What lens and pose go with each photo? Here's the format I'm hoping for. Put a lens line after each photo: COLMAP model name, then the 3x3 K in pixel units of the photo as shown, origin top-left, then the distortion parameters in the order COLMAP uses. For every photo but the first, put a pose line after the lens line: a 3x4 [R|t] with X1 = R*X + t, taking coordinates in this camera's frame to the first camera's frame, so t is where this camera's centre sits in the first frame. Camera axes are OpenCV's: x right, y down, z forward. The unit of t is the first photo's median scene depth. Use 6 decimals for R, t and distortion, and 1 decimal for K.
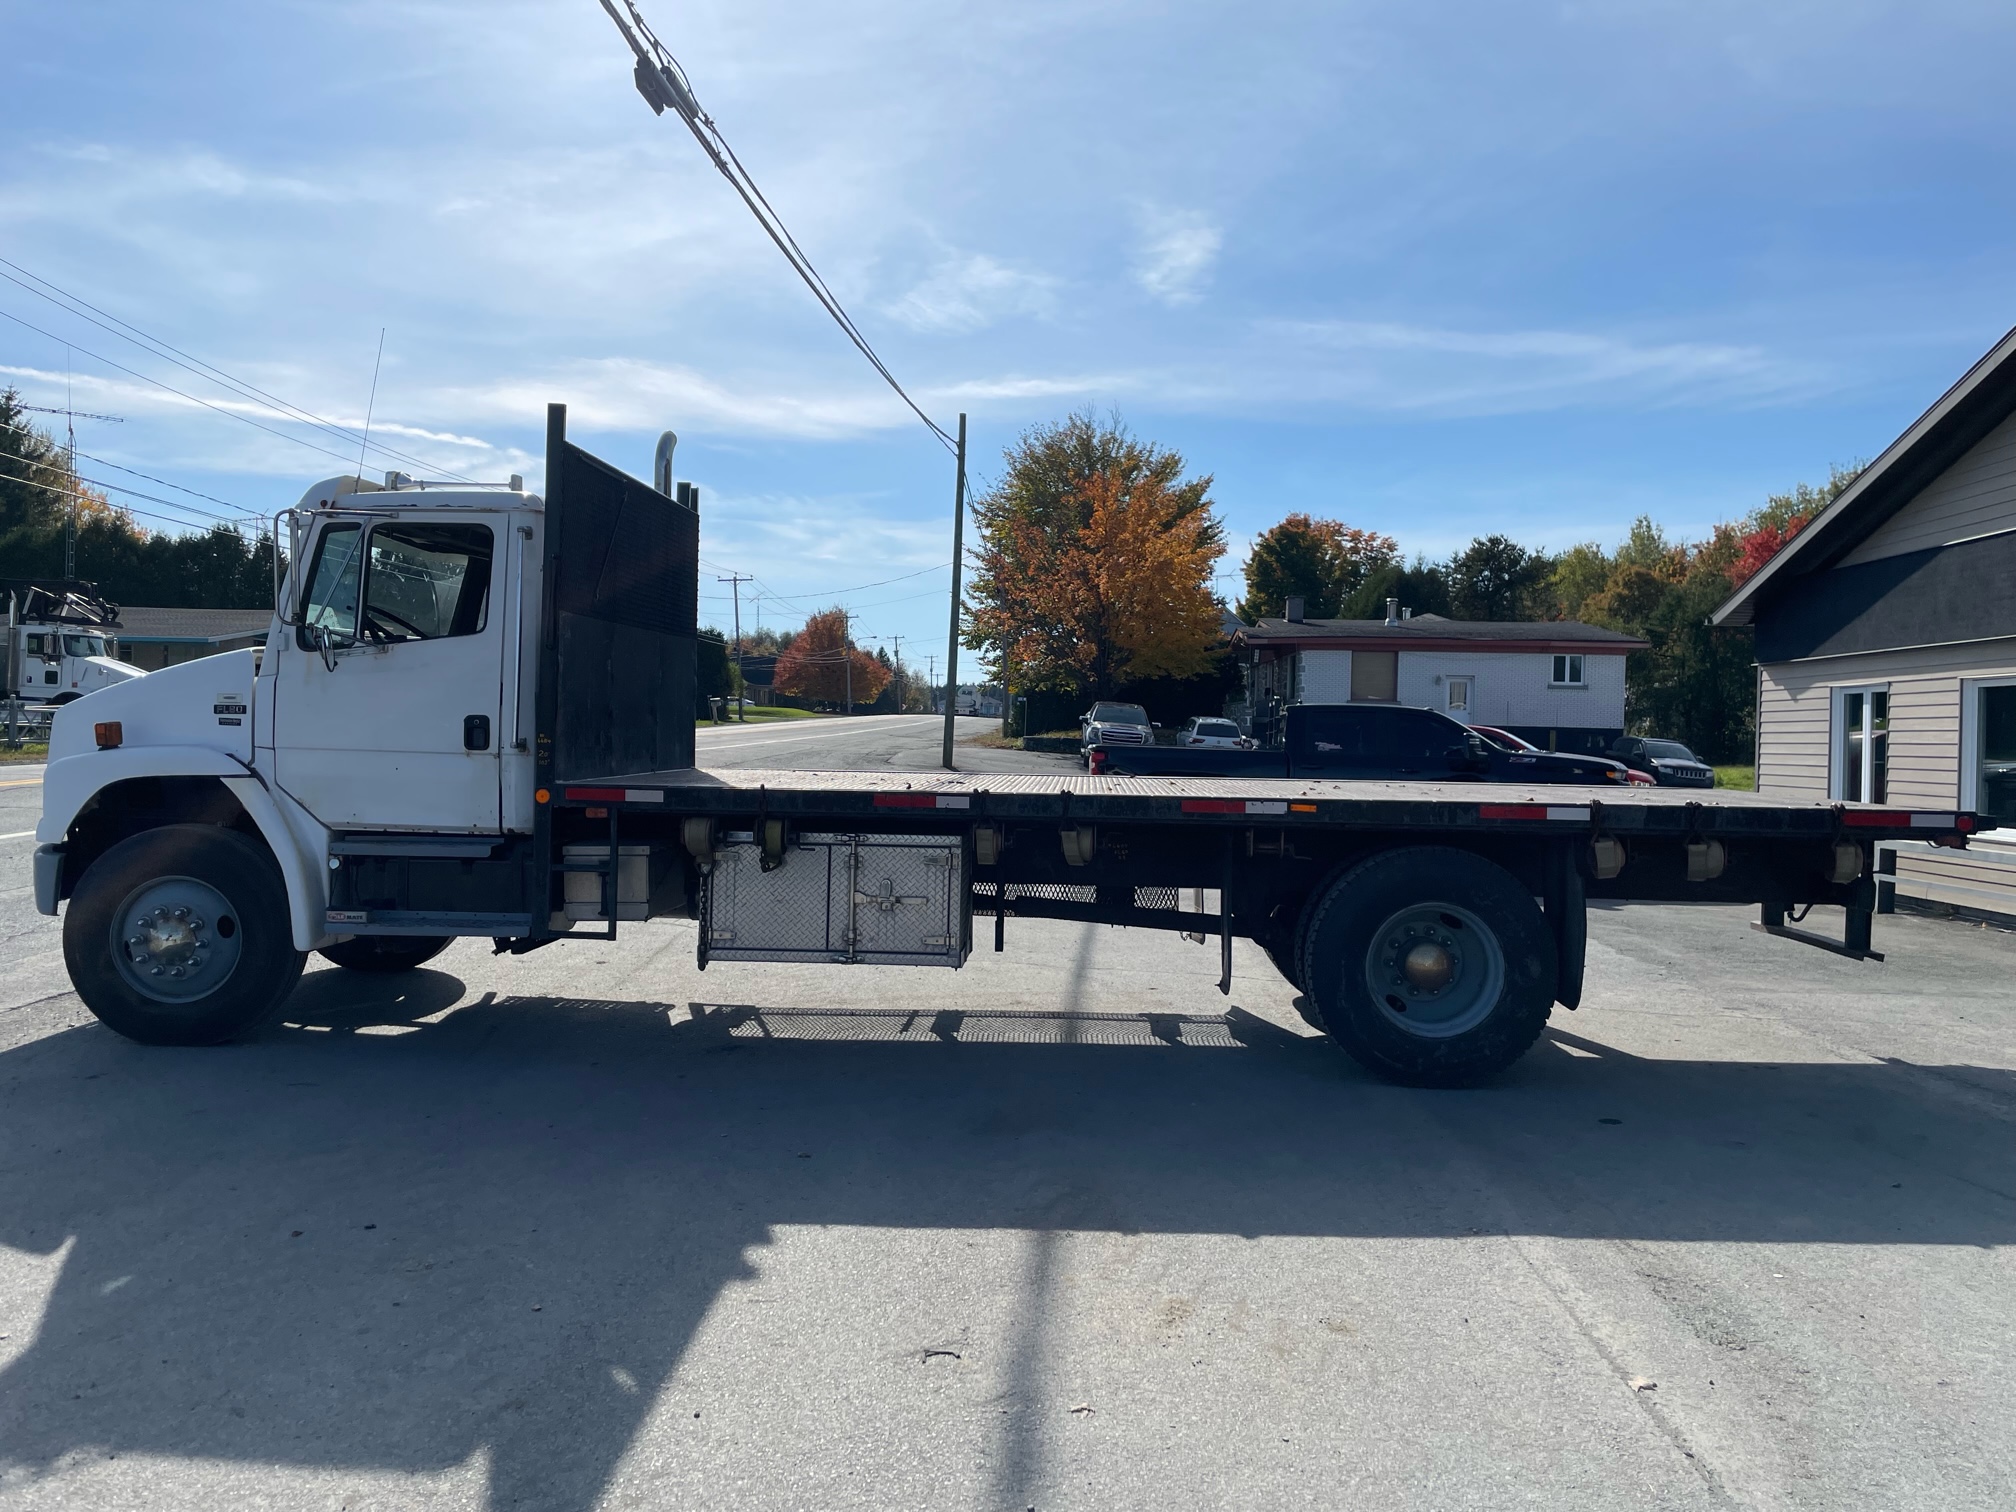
lens RADIAL K [[1536.8, 0, 1006.8], [0, 1536.8, 727.9], [0, 0, 1]] dist [0.094267, -0.127542]
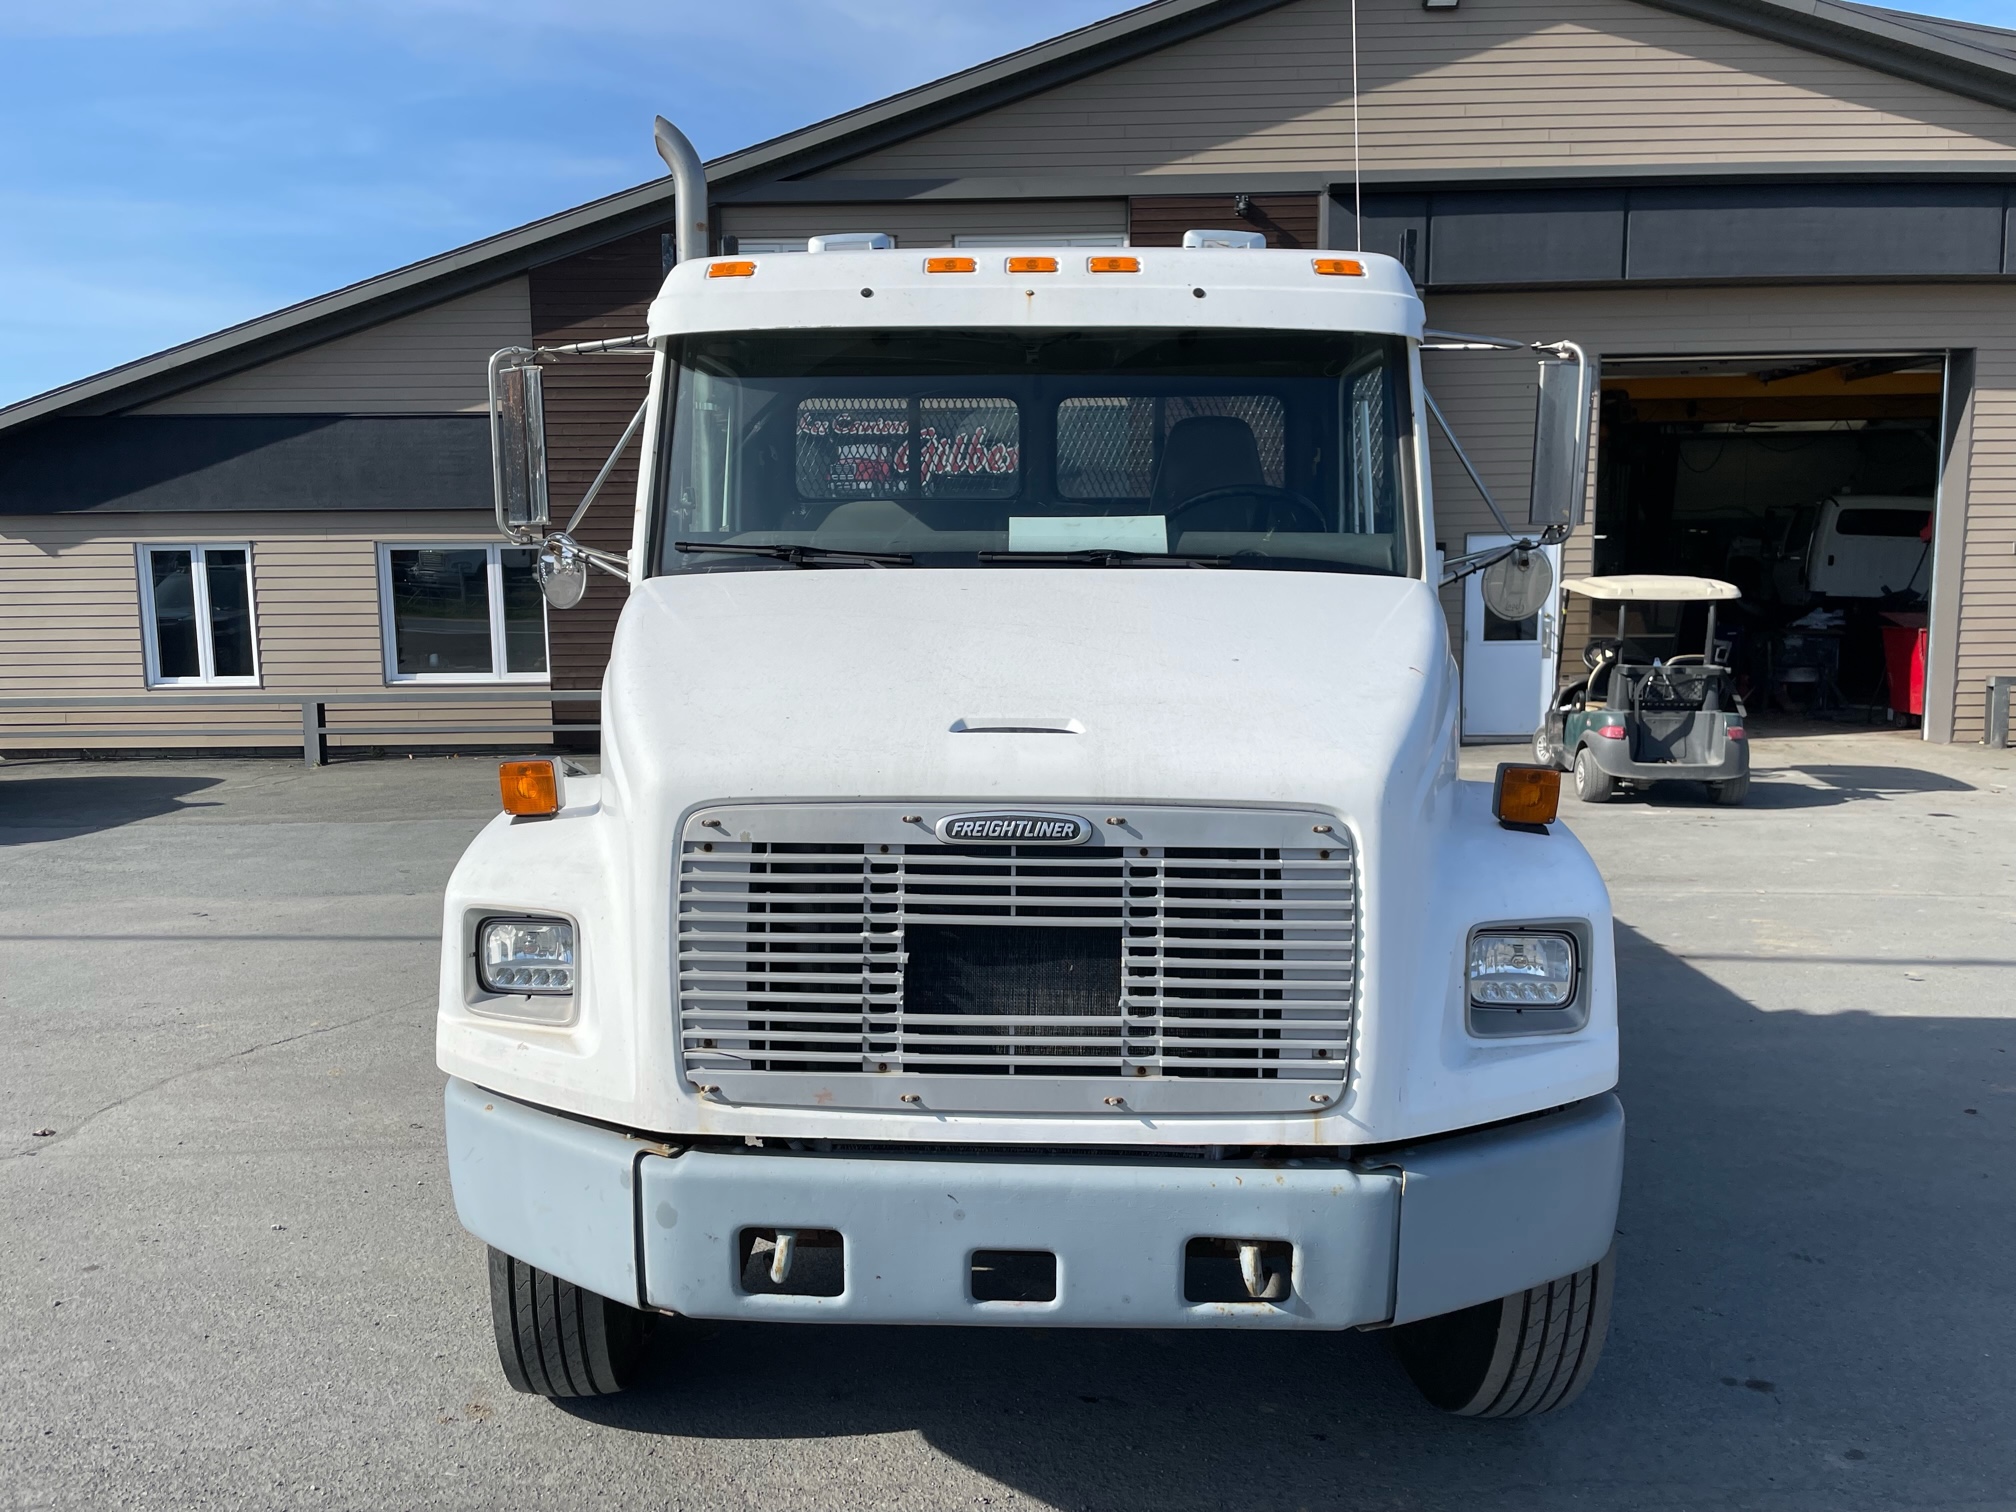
lens RADIAL K [[1529.4, 0, 1000.6], [0, 1529.4, 743.1], [0, 0, 1]] dist [0.114632, -0.159105]
pose [[-0.030623, -0.132665, 0.990688, -0.513354], [0.004375, 0.991125, 0.132859, -0.034718], [-0.999521, 0.008403, -0.029771, 0.602407]]
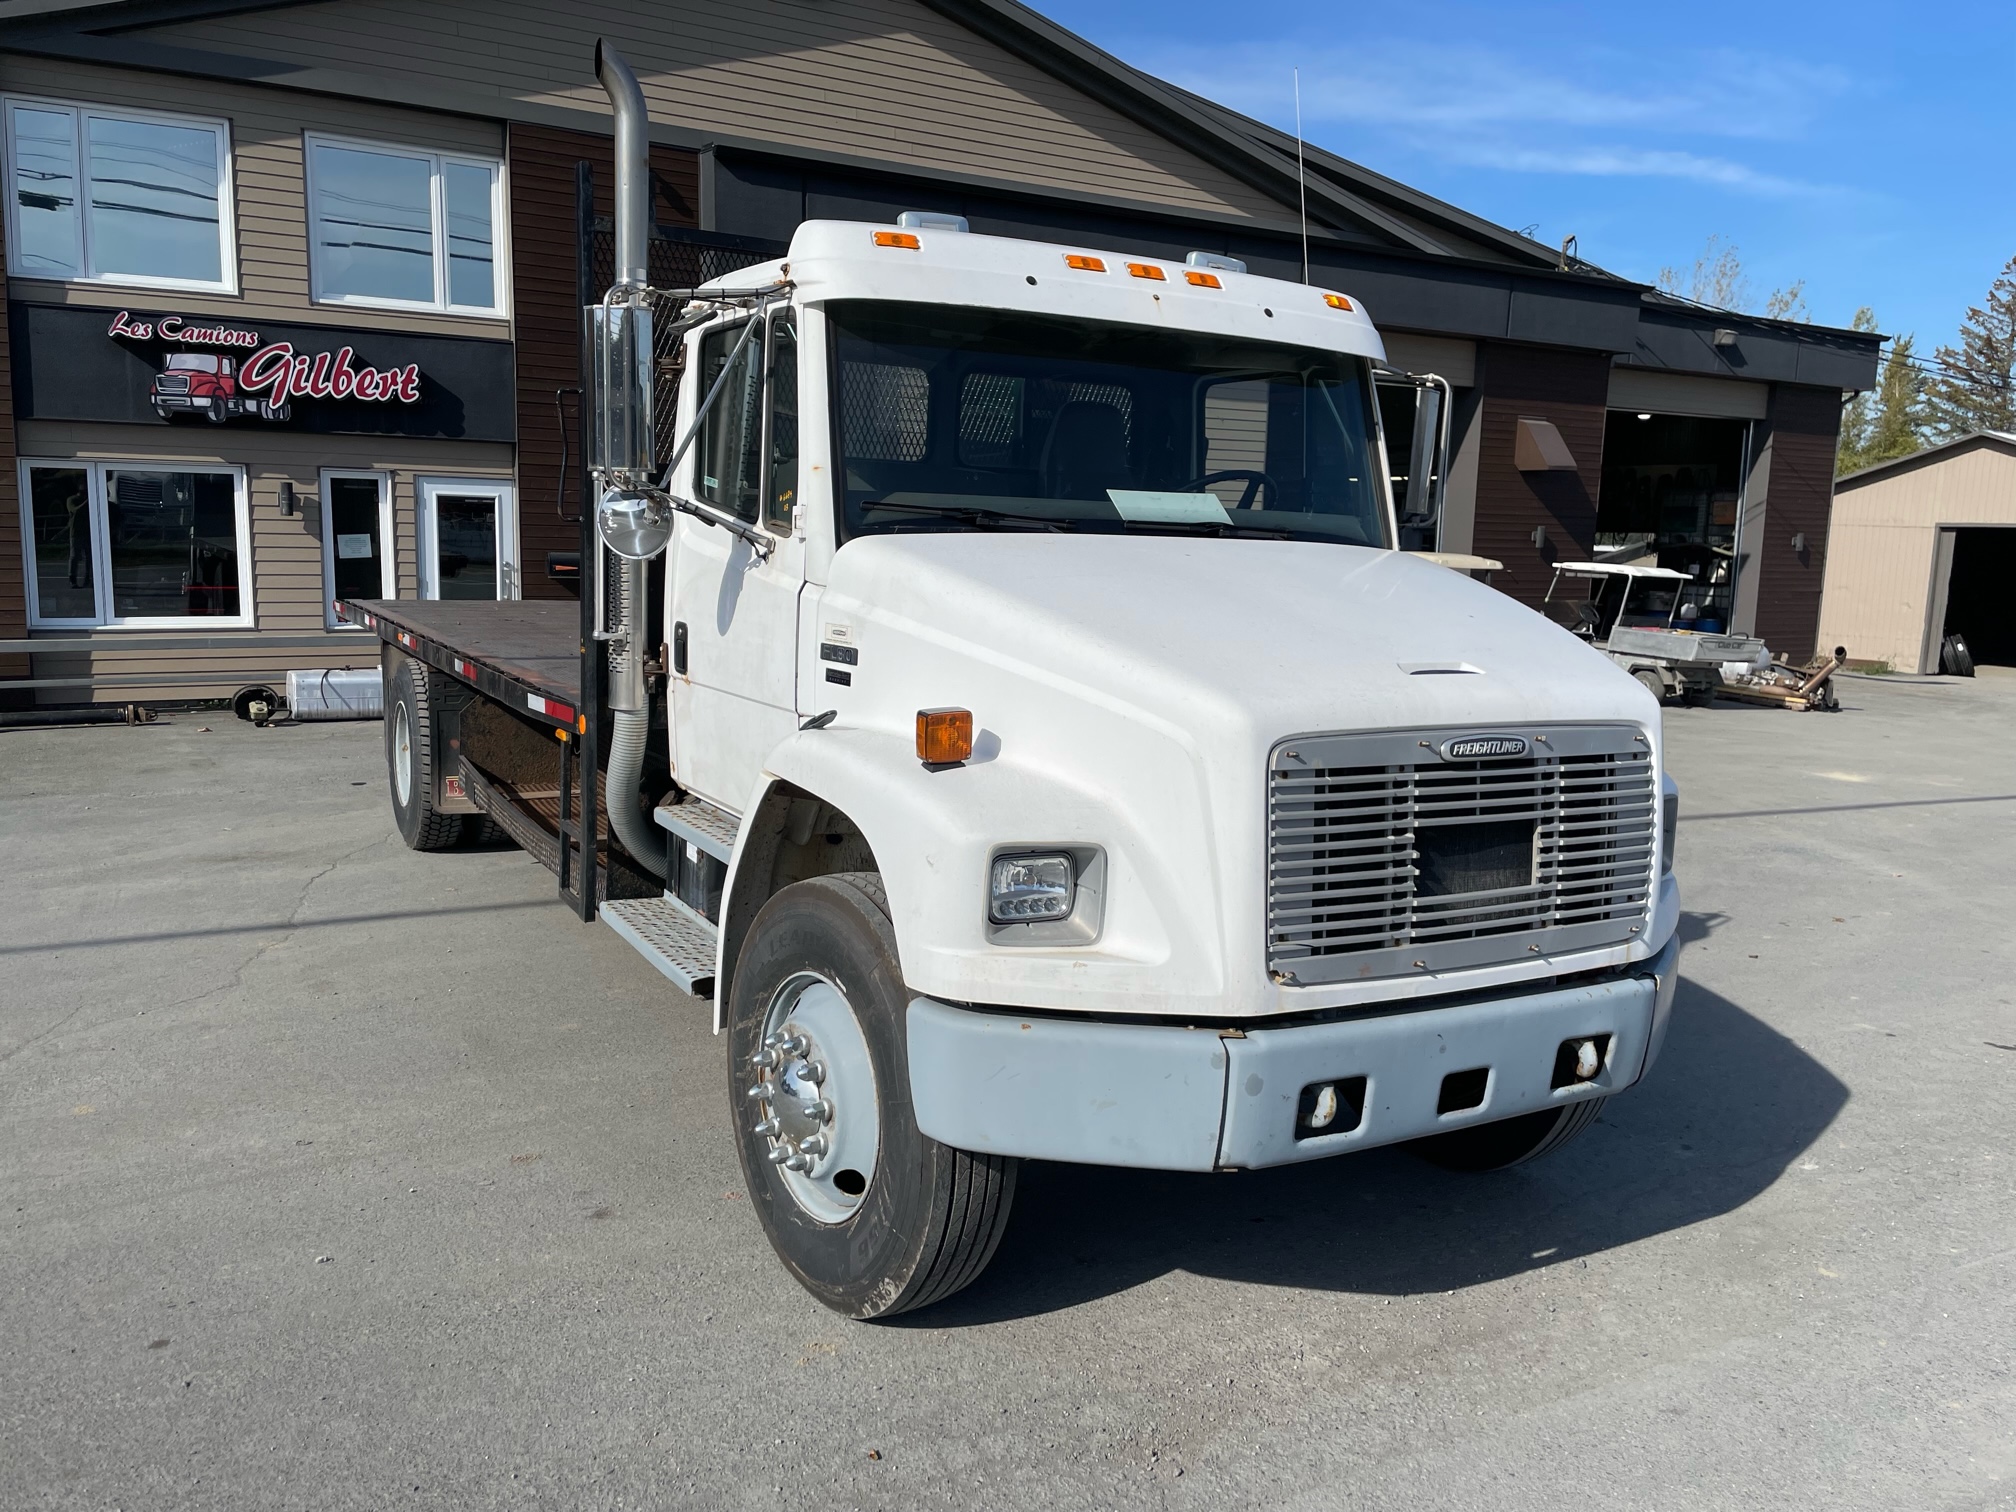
lens RADIAL K [[1529.4, 0, 1000.6], [0, 1529.4, 743.1], [0, 0, 1]] dist [0.114632, -0.159105]
pose [[-0.547994, -0.152923, 0.822385, -0.489225], [-0.042045, 0.986940, 0.155505, -0.035051], [-0.835425, 0.050639, -0.547267, 0.788671]]
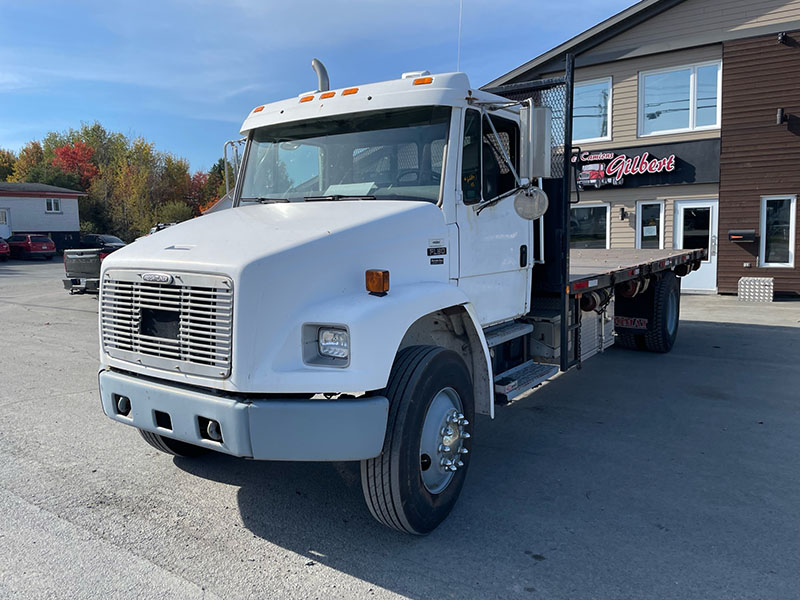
lens RADIAL K [[609.8, 0, 399.5], [0, 609.8, 288.9], [0, 0, 1]] dist [0.094267, -0.127542]
pose [[0.520895, -0.113484, 0.846044, -0.484182], [0.029813, 0.992937, 0.114833, -0.020476], [-0.853100, -0.034593, 0.520599, 0.395742]]
